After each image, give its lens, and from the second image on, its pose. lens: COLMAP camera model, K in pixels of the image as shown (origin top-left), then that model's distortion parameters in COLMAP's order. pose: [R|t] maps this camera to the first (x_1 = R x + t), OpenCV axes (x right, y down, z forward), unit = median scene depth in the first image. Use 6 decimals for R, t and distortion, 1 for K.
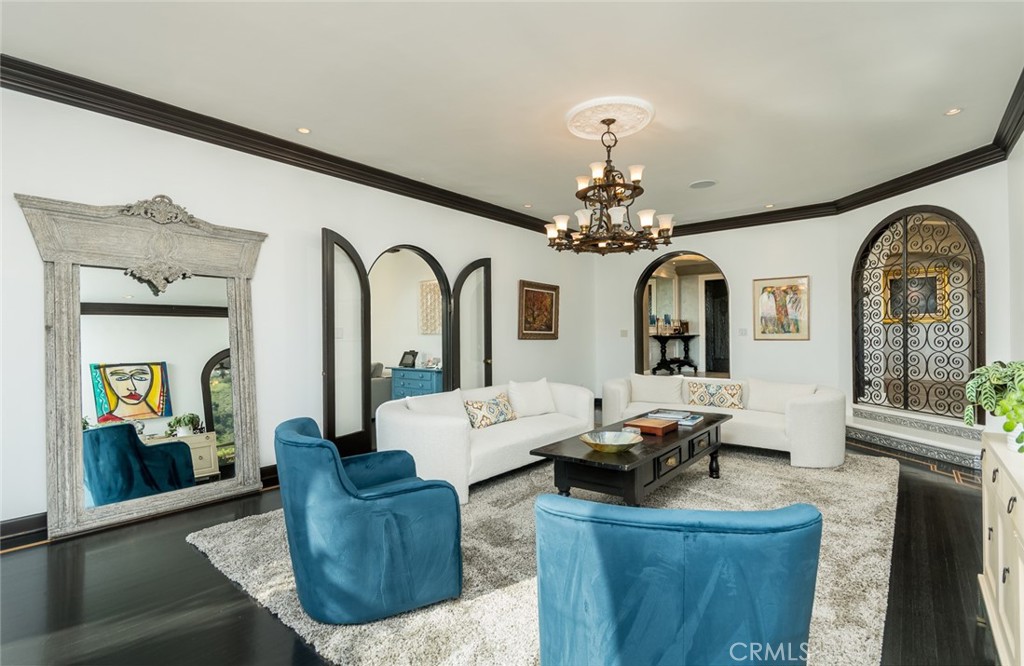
lens RADIAL K [[494.5, 0, 516.8], [0, 494.5, 337.4], [0, 0, 1]] dist [-0.002380, 0.001509]
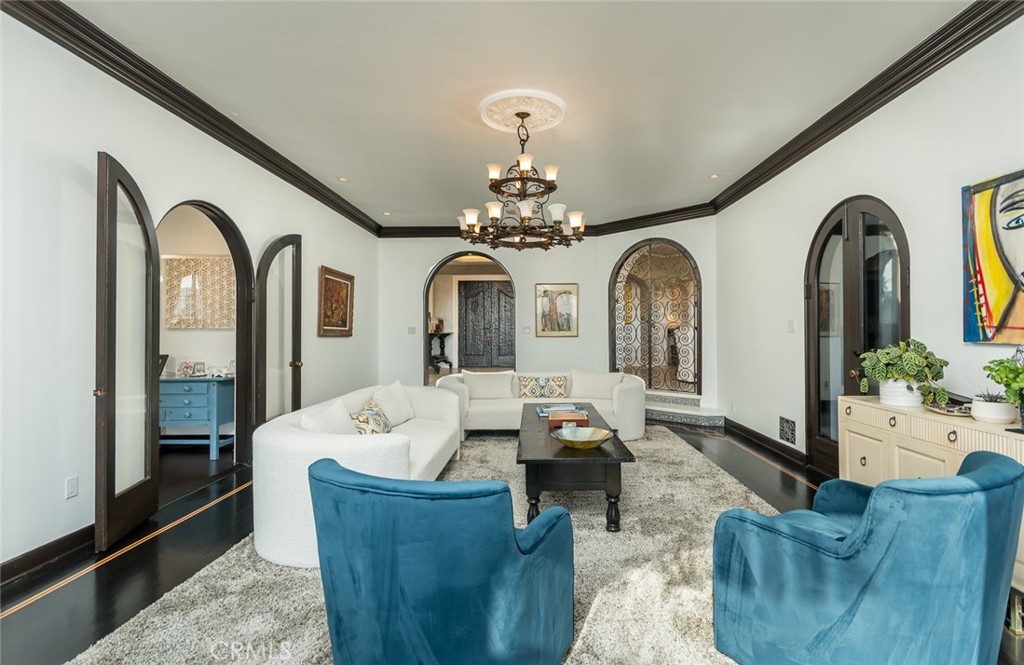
lens RADIAL K [[494.5, 0, 508.5], [0, 494.5, 329.6], [0, 0, 1]] dist [-0.002380, 0.001509]
pose [[0.776851, 0.008239, 0.629630, -0.336207], [-0.000471, 0.999922, -0.012503, 0.002889], [-0.629684, 0.009416, 0.776794, 0.189376]]
